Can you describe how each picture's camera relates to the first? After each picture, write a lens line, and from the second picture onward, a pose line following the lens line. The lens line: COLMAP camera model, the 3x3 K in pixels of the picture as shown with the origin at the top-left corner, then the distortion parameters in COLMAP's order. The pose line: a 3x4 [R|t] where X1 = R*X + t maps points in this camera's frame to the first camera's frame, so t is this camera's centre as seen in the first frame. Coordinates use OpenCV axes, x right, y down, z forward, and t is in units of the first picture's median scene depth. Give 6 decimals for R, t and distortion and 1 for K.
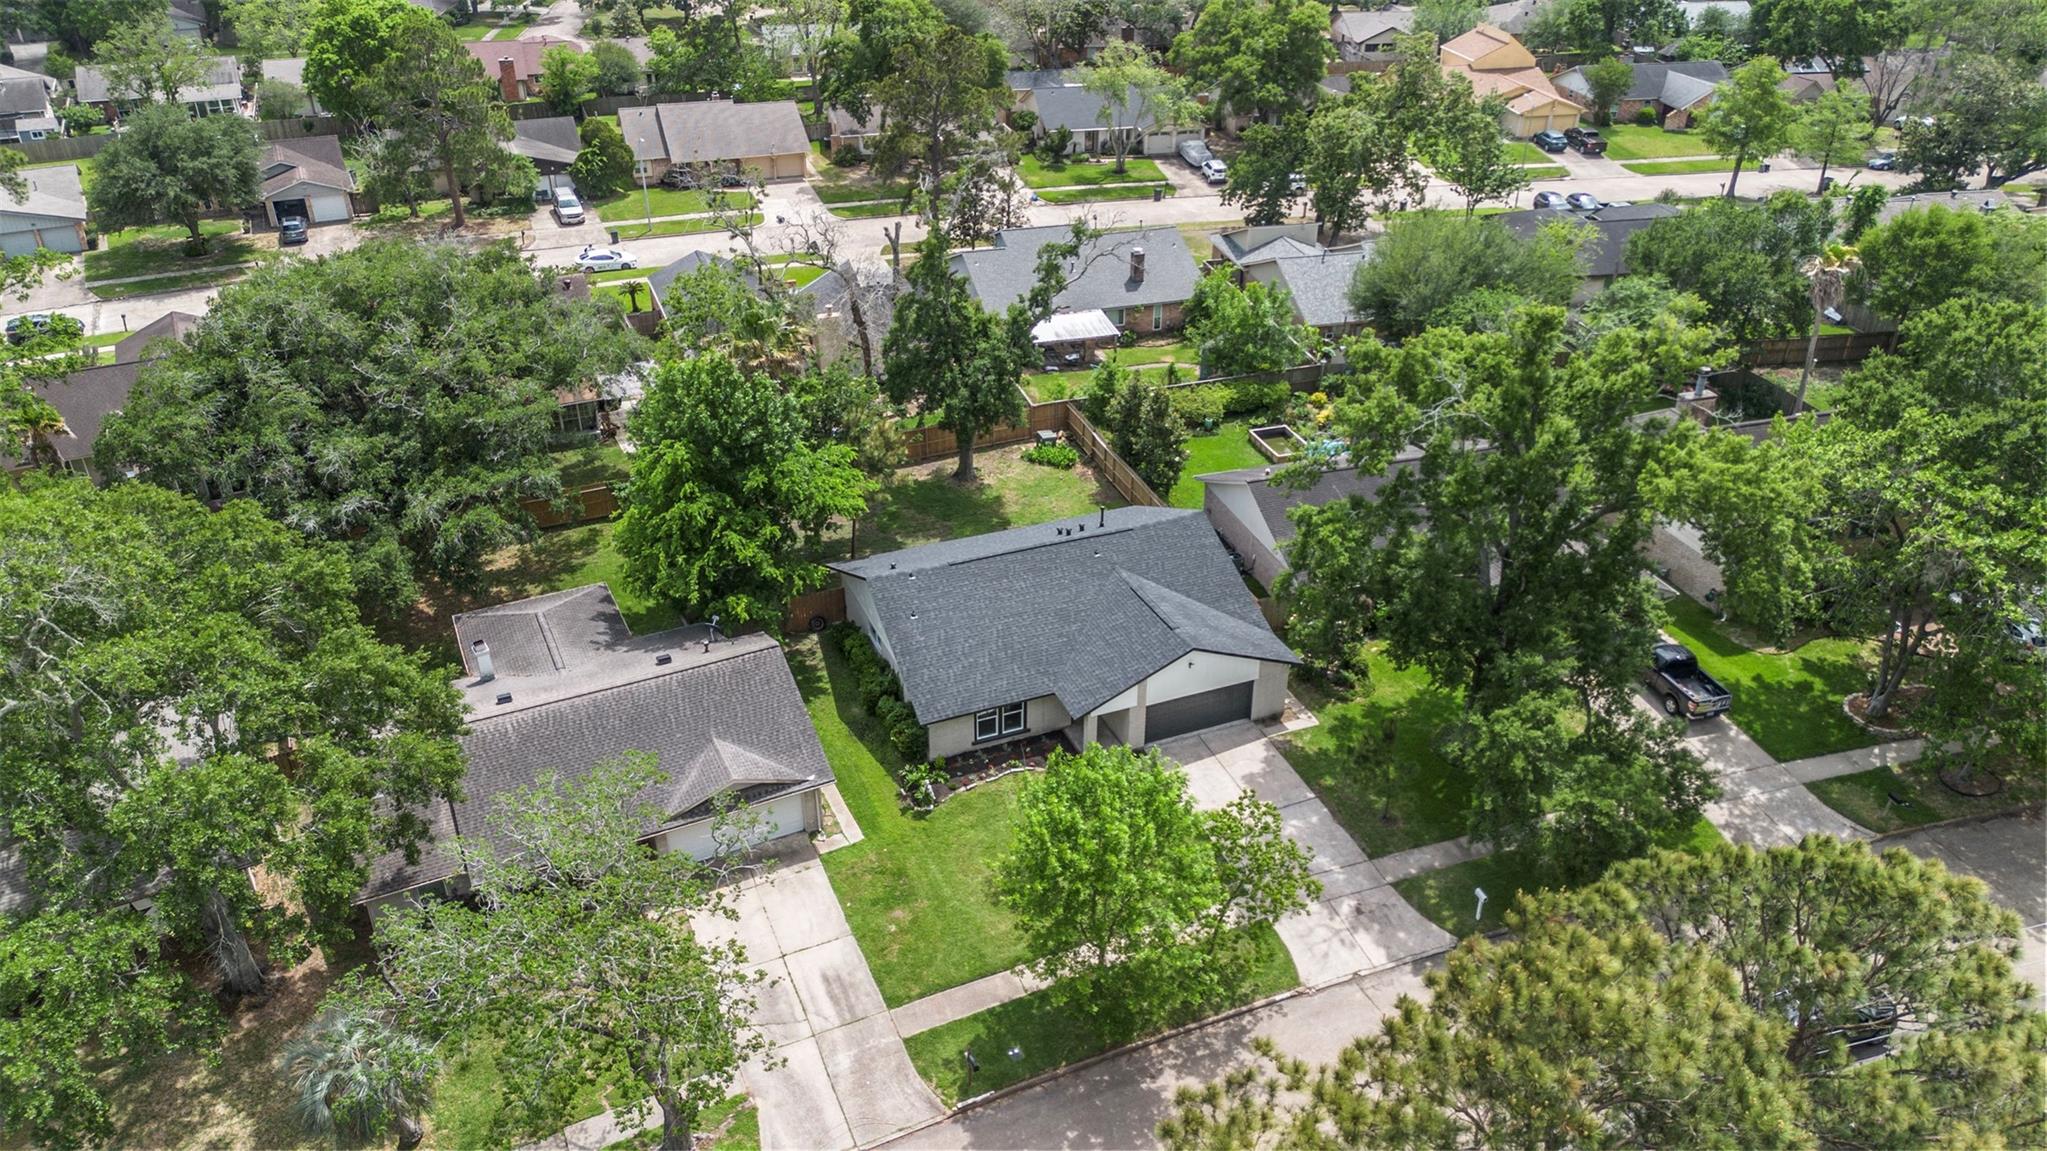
lens RADIAL K [[1491.2, 0, 1020.8], [0, 1491.2, 581.7], [0, 0, 1]] dist [0.052054, -0.053201]
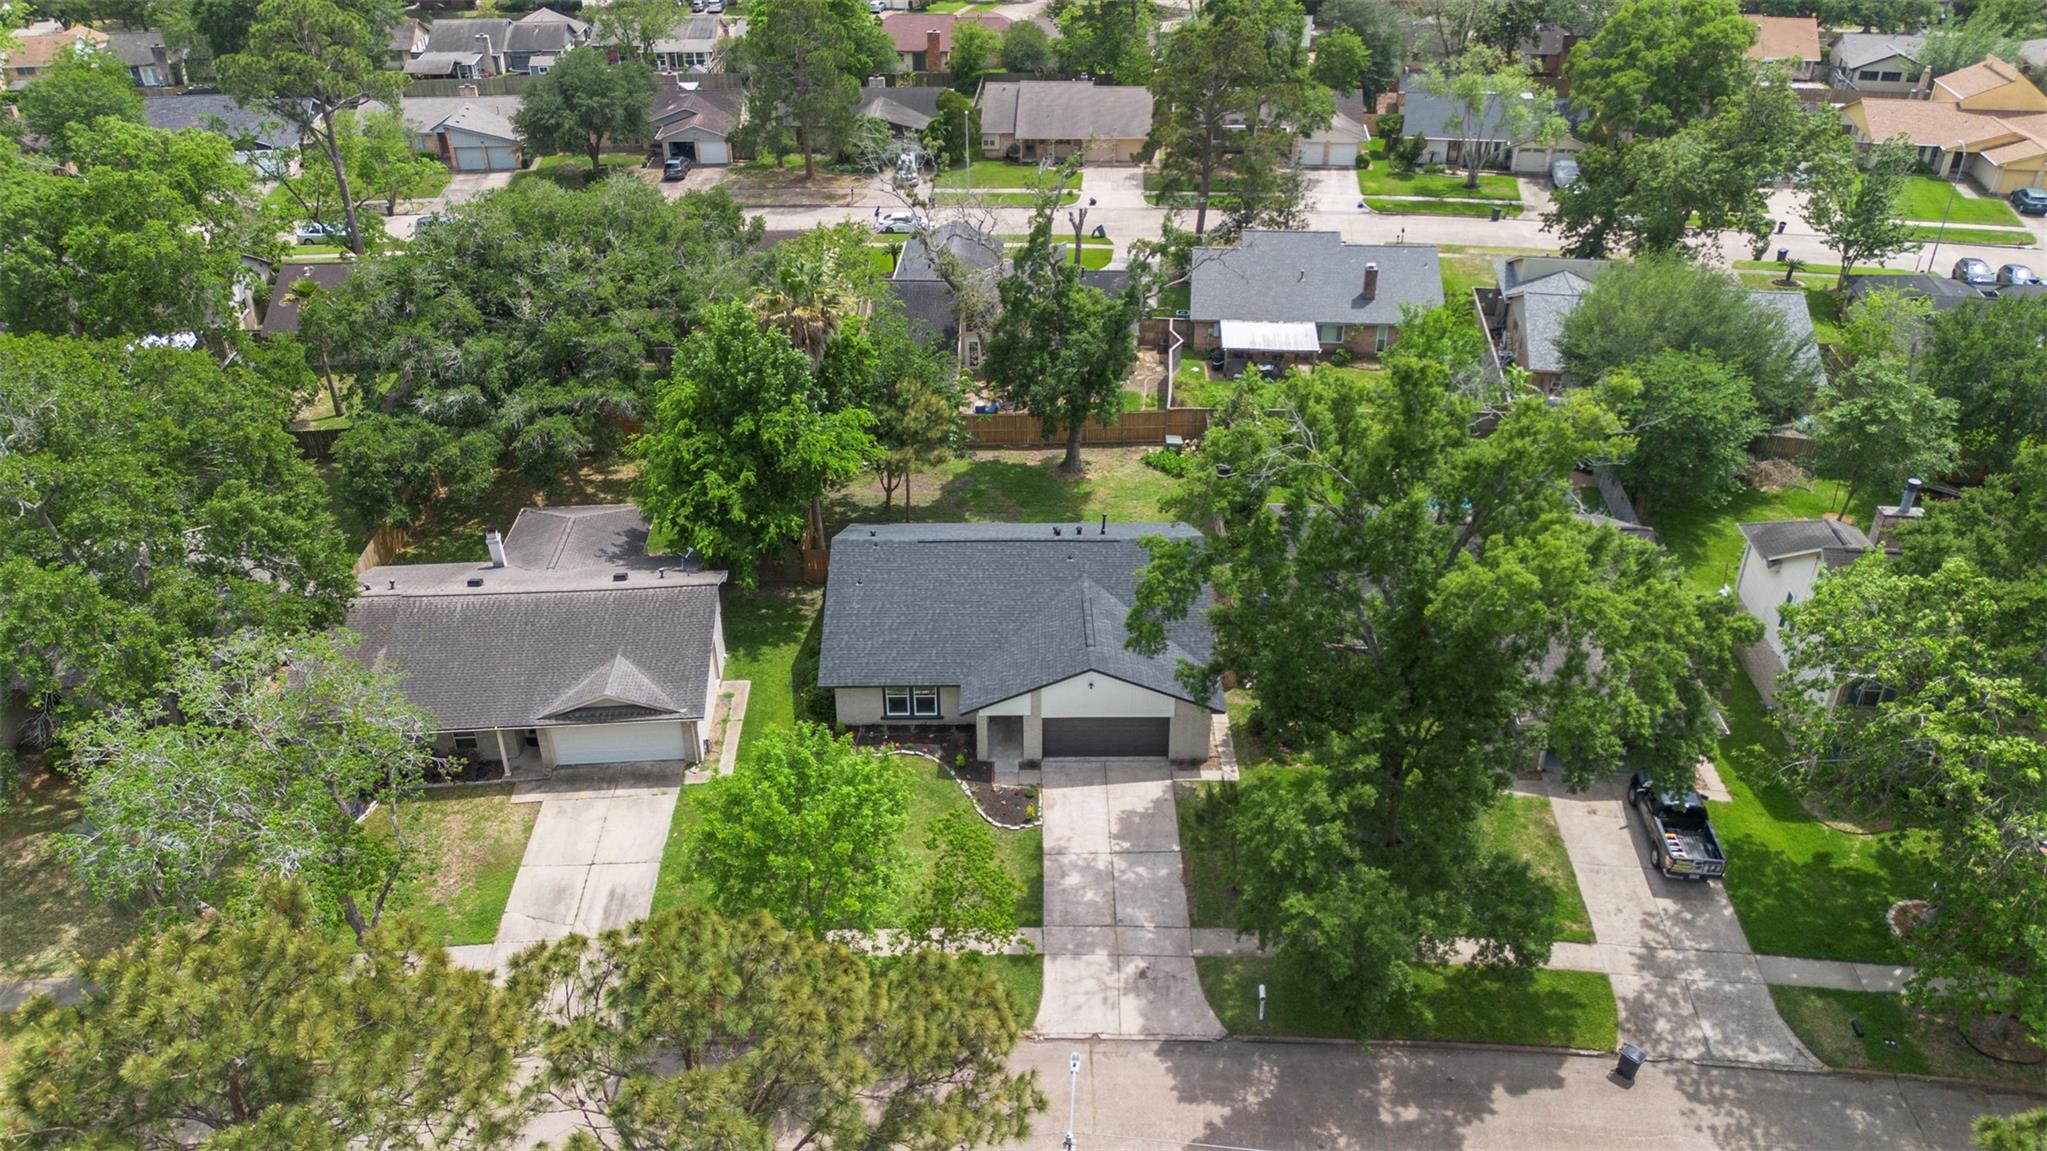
lens RADIAL K [[1491.2, 0, 1011.9], [0, 1491.2, 577.3], [0, 0, 1]] dist [0.052054, -0.053201]
pose [[0.921108, 0.185381, -0.342335, 0.207729], [-0.184604, 0.982184, 0.035165, -0.019994], [0.342755, 0.030806, 0.938920, 0.044216]]
